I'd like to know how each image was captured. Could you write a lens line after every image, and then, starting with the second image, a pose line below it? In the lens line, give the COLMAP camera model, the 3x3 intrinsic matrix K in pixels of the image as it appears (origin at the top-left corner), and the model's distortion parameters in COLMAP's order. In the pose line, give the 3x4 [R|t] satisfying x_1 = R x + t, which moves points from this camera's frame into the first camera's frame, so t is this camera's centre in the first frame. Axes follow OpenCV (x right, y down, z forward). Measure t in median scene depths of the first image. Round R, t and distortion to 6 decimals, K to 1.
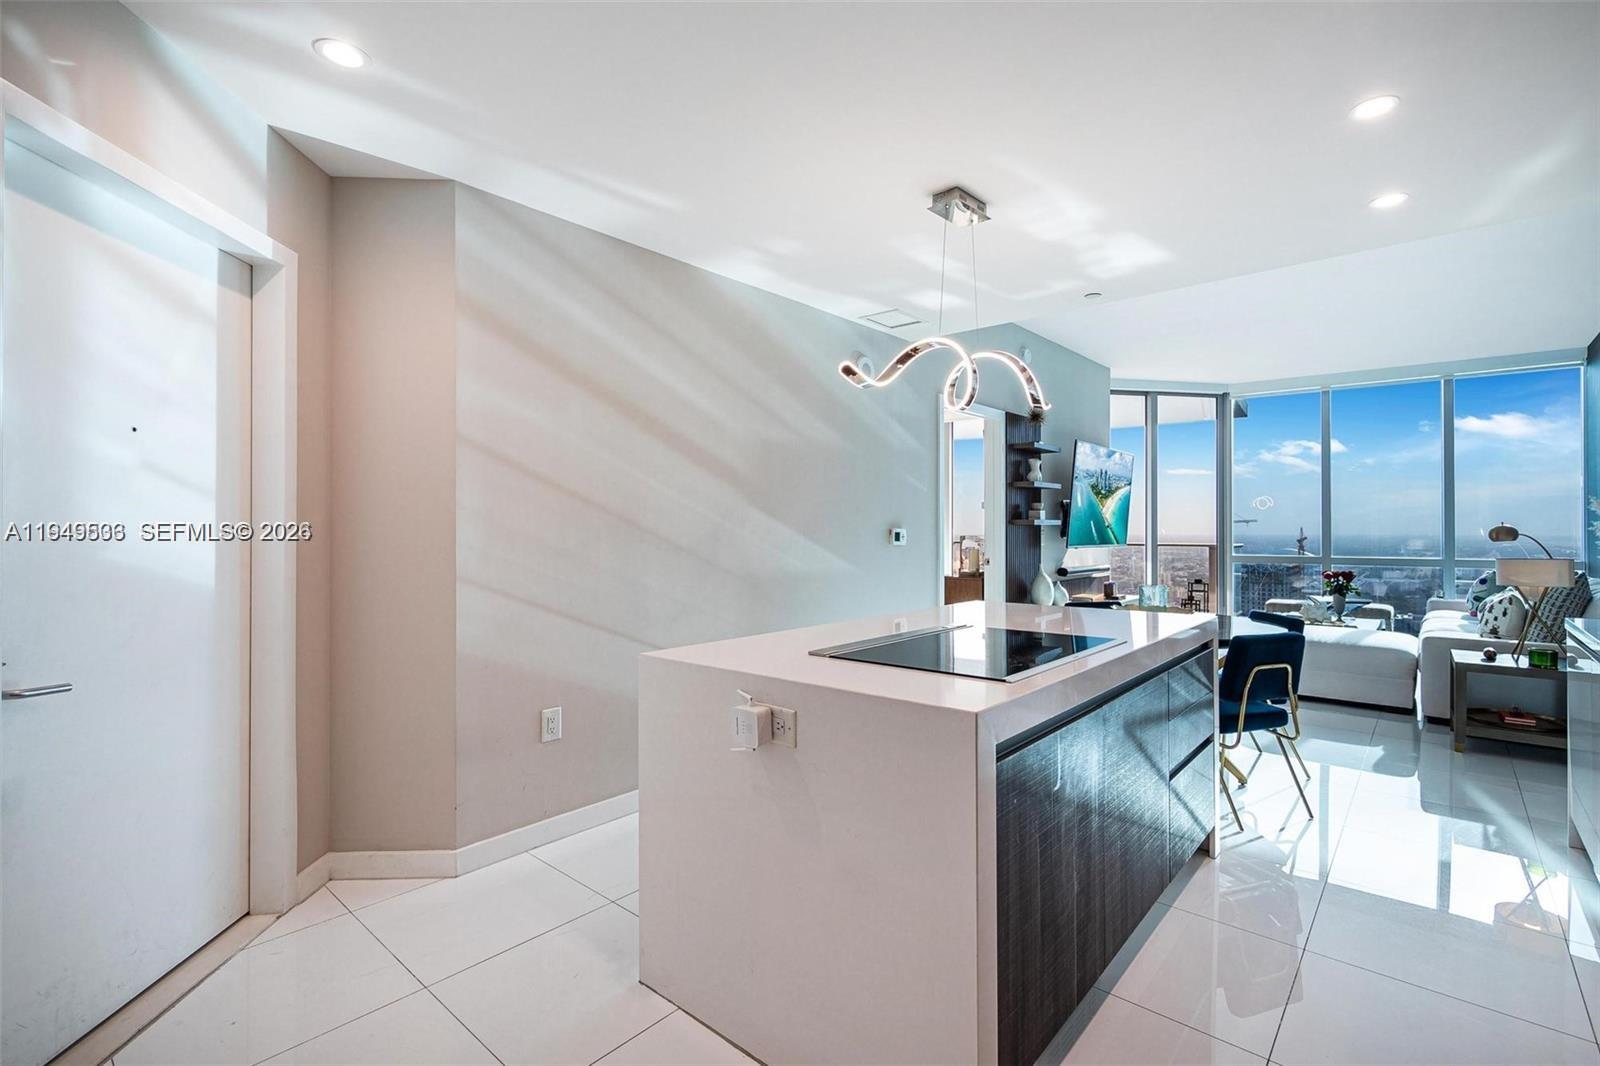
lens RADIAL K [[723.7, 0, 807.8], [0, 723.7, 524.5], [0, 0, 1]] dist [0.001737, 0.000088]
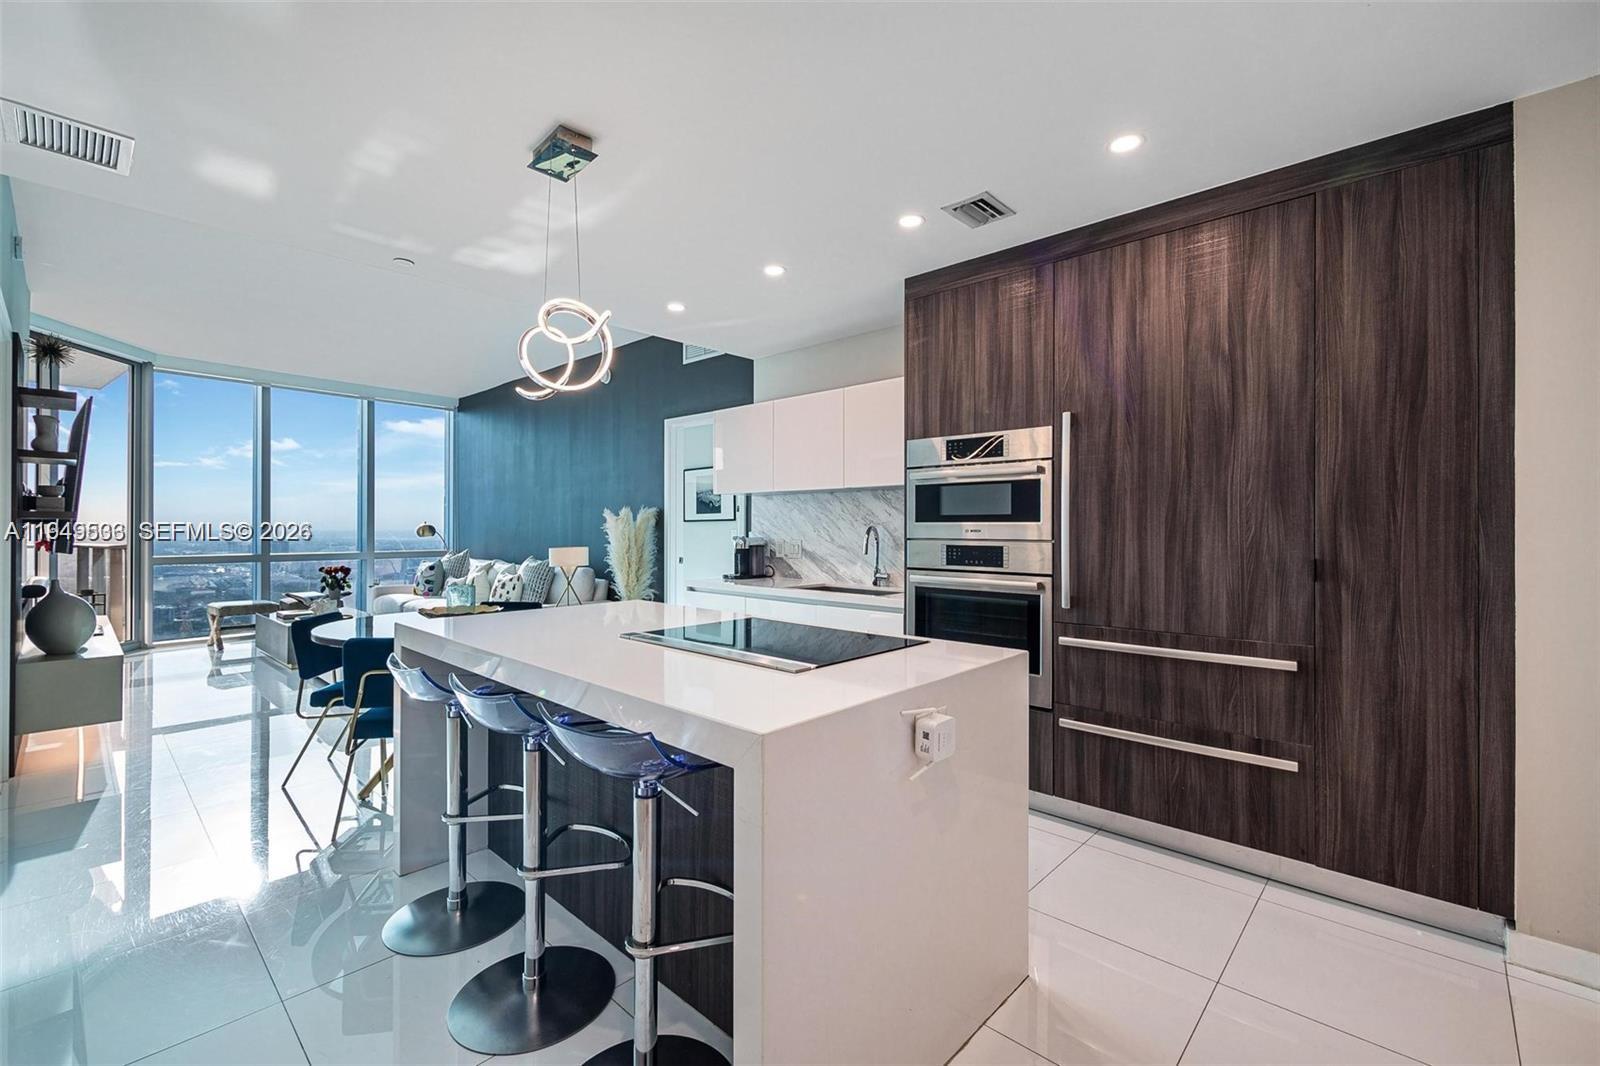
lens RADIAL K [[696.2, 0, 790.7], [0, 696.2, 527.8], [0, 0, 1]] dist [-0.001397, -0.000114]
pose [[0.054340, 0.001593, 0.998521, -0.346872], [-0.011620, 0.999932, -0.000963, 0.001324], [-0.998455, -0.011550, 0.054355, 0.384875]]
